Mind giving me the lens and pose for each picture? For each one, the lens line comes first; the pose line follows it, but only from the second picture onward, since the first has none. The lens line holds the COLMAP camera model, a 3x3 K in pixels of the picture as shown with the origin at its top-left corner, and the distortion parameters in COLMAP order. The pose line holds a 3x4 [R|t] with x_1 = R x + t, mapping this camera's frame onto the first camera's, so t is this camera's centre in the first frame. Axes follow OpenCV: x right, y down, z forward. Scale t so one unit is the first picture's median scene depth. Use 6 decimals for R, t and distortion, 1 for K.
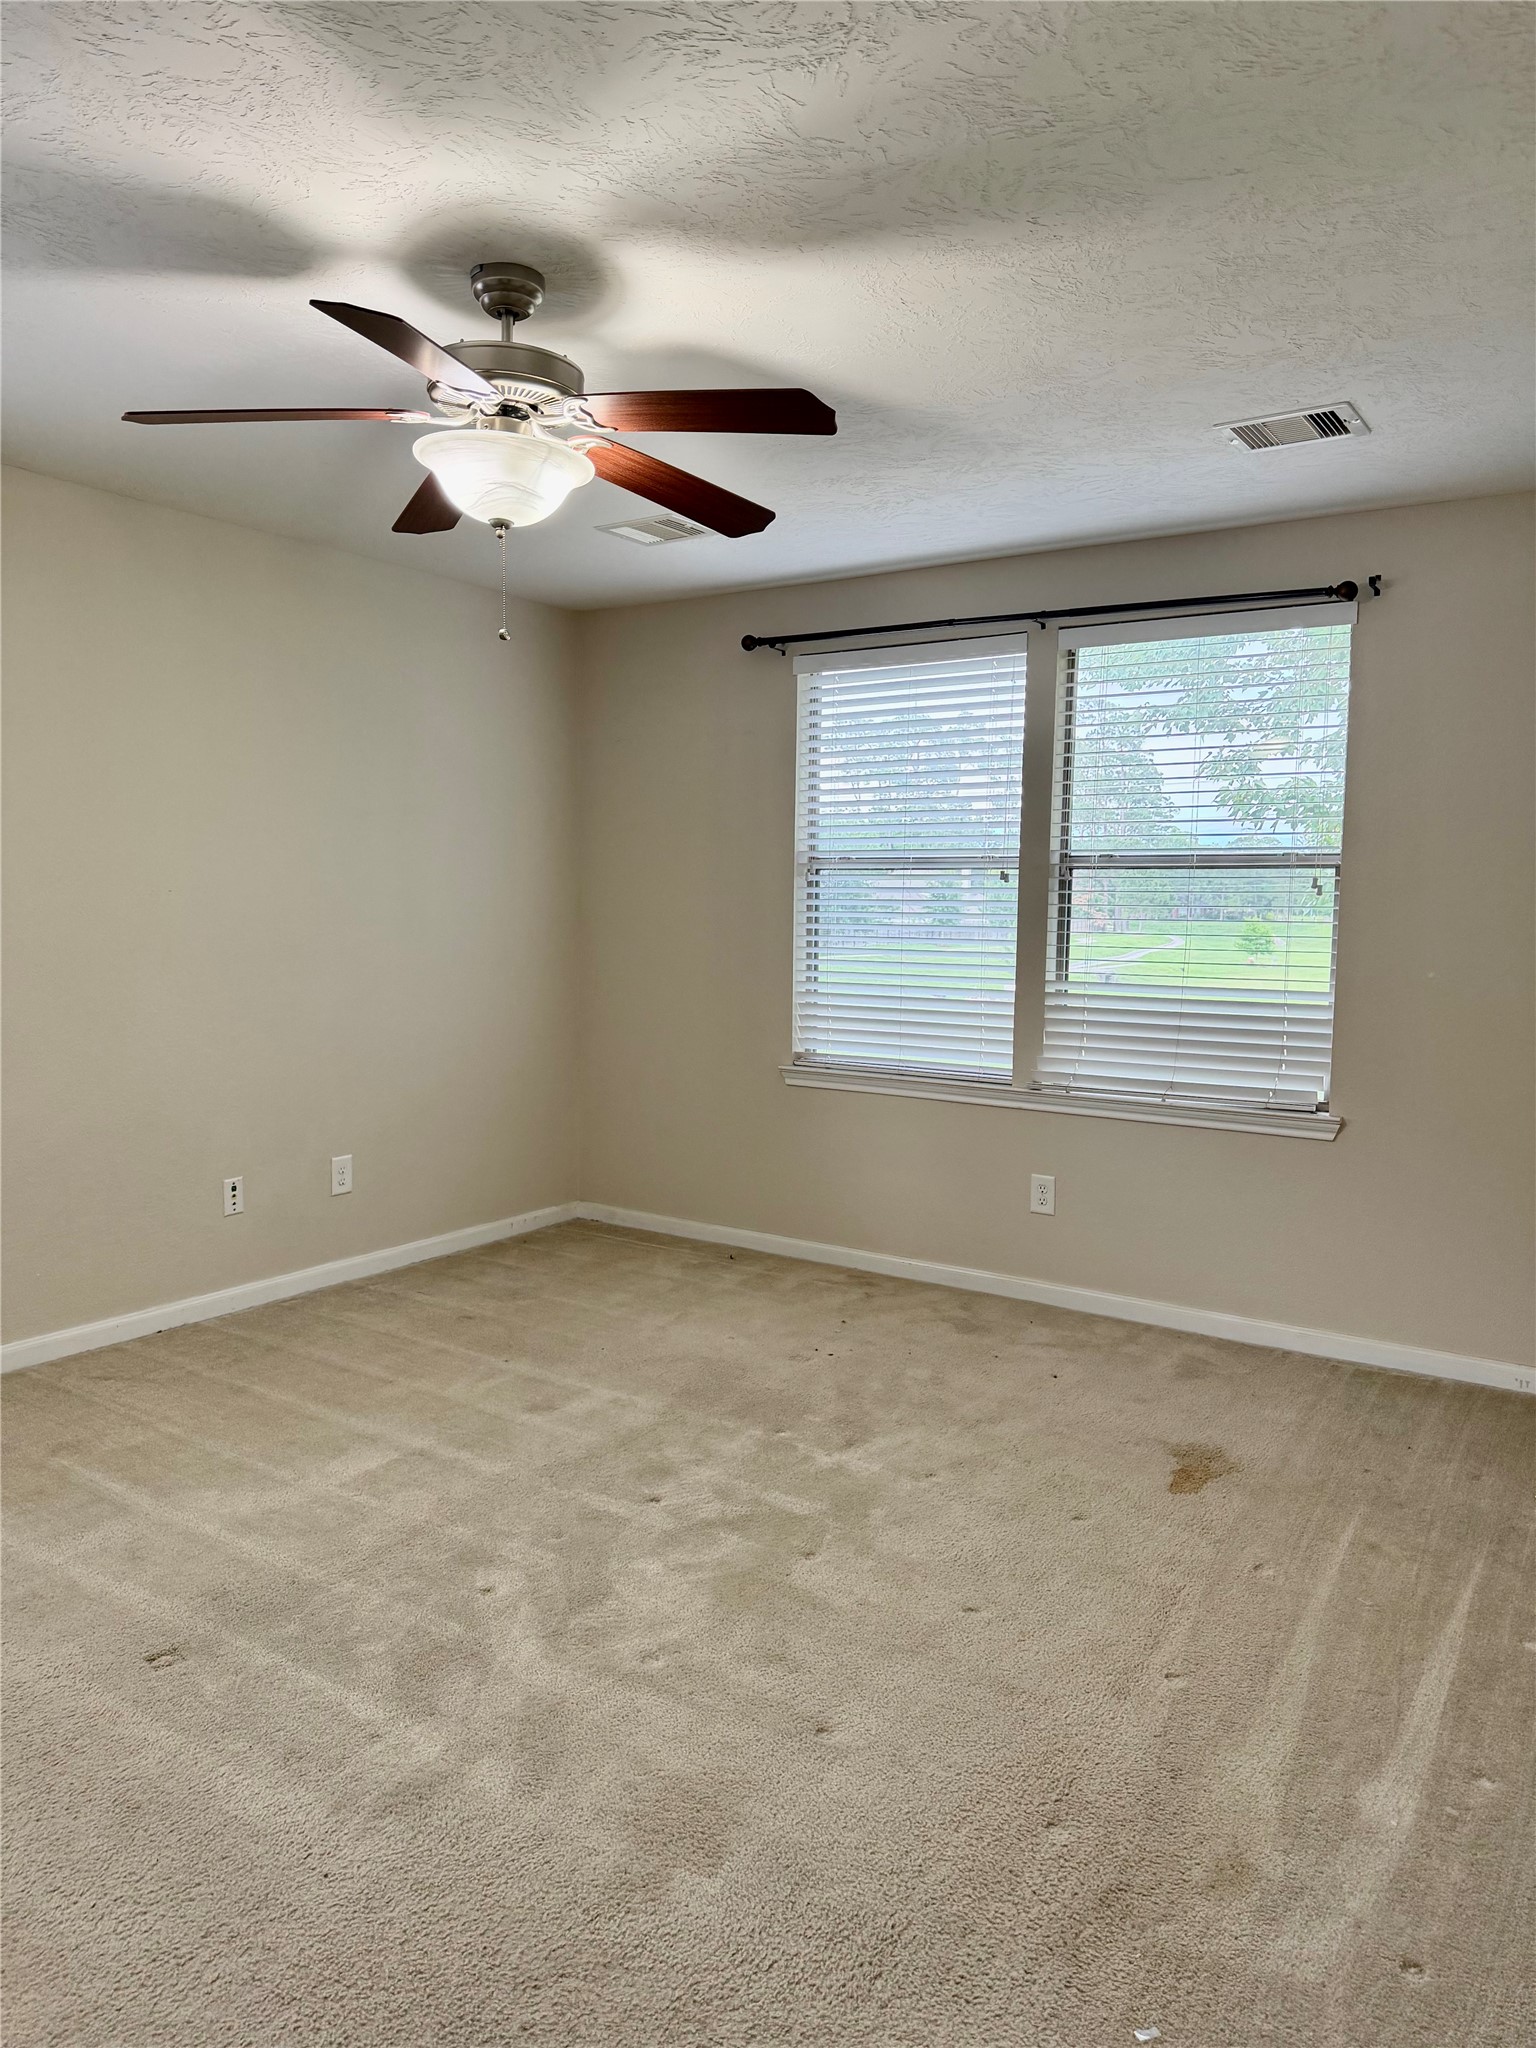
lens RADIAL K [[1437.3, 0, 768.1], [0, 1437.3, 1015.6], [0, 0, 1]] dist [0.044046, -0.054338]
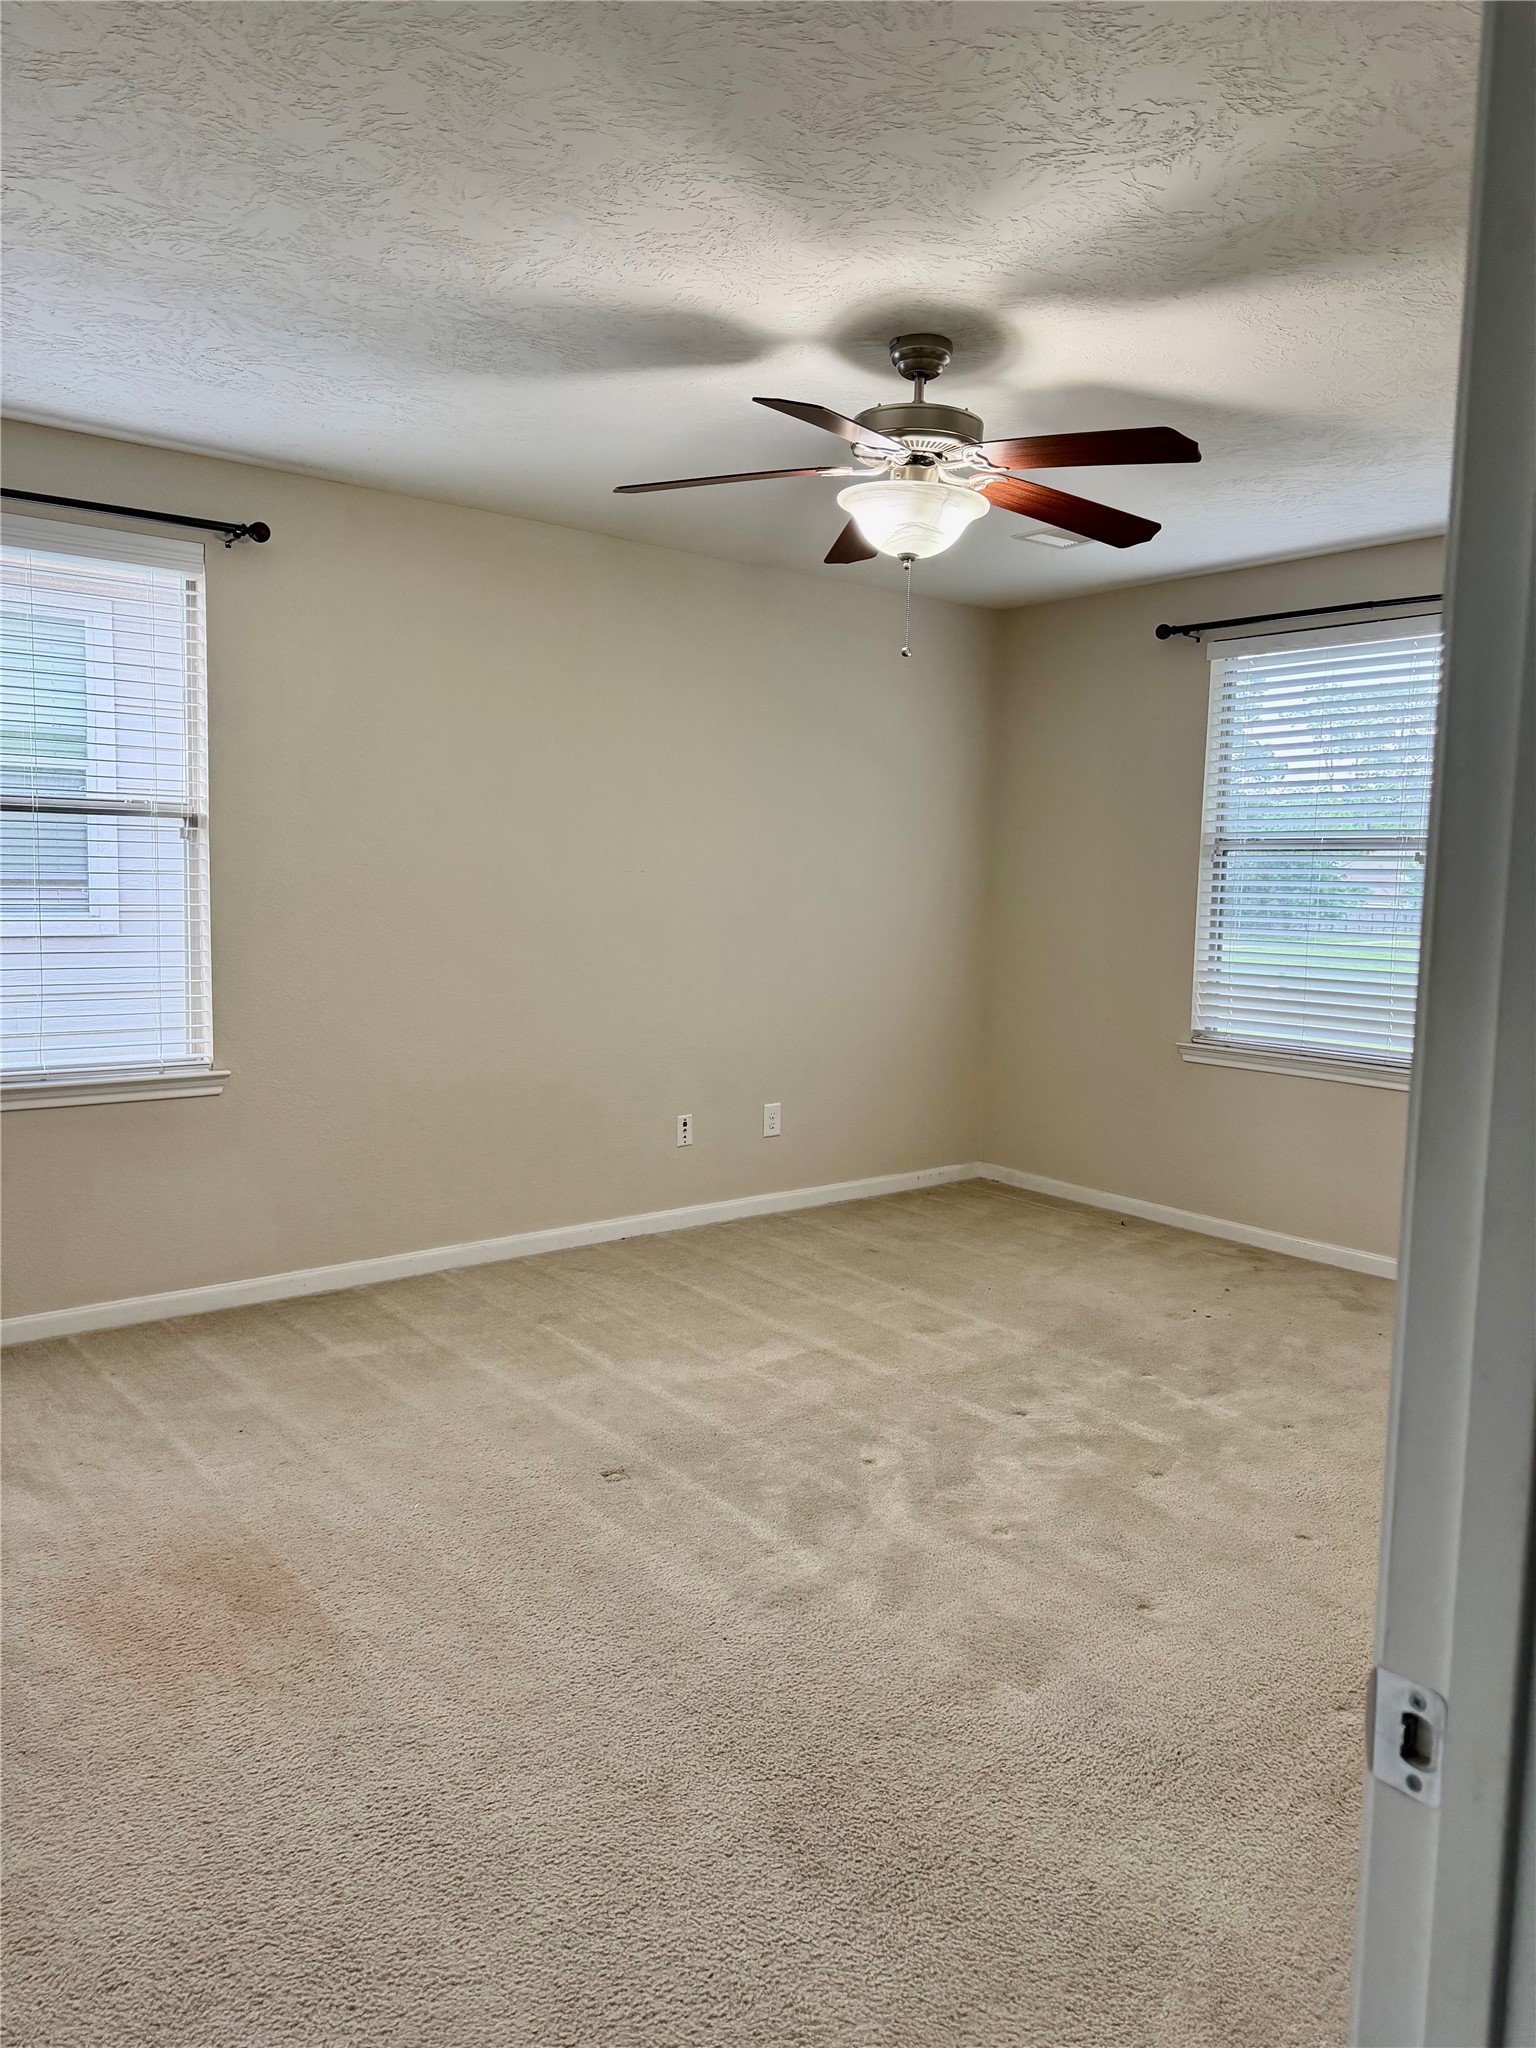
lens RADIAL K [[1437.3, 0, 771.4], [0, 1437.3, 1022.7], [0, 0, 1]] dist [0.044046, -0.054338]
pose [[0.953832, 0.037539, -0.297985, 0.047287], [-0.033002, 0.999250, 0.020244, 0.011923], [0.298522, -0.009475, 0.954356, -0.101228]]
